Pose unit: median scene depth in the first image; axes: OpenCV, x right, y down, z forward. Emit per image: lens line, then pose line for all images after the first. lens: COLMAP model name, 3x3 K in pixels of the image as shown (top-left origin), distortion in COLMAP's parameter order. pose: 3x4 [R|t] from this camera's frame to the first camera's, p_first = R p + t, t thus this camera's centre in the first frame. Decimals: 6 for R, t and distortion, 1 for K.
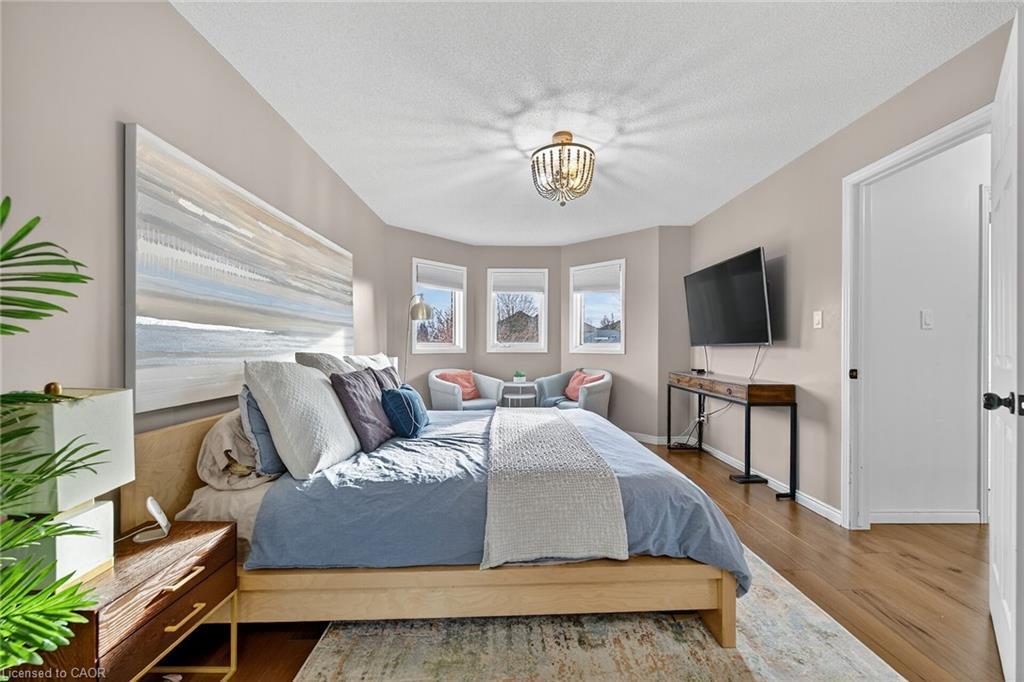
lens RADIAL K [[417.3, 0, 512.0], [0, 417.3, 341.0], [0, 0, 1]] dist [-0.001889, -0.000429]
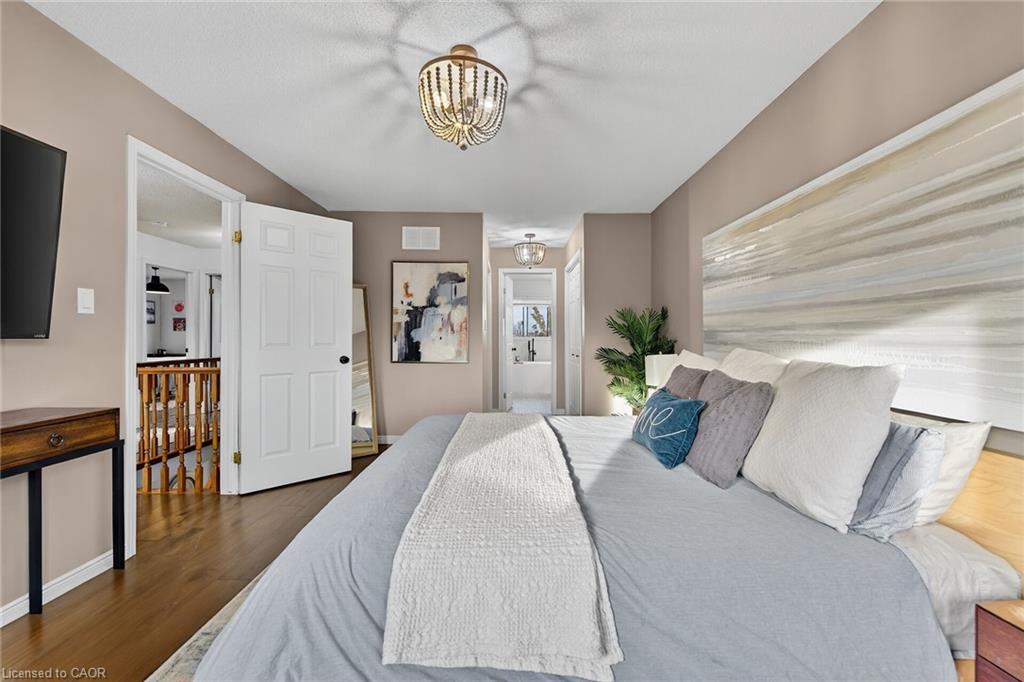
lens RADIAL K [[417.3, 0, 512.0], [0, 417.3, 341.0], [0, 0, 1]] dist [-0.001889, -0.000429]
pose [[-0.999512, -0.002918, 0.031109, 0.013653], [-0.003089, 0.999980, -0.005454, 0.015263], [-0.031093, -0.005548, -0.999501, 1.718157]]
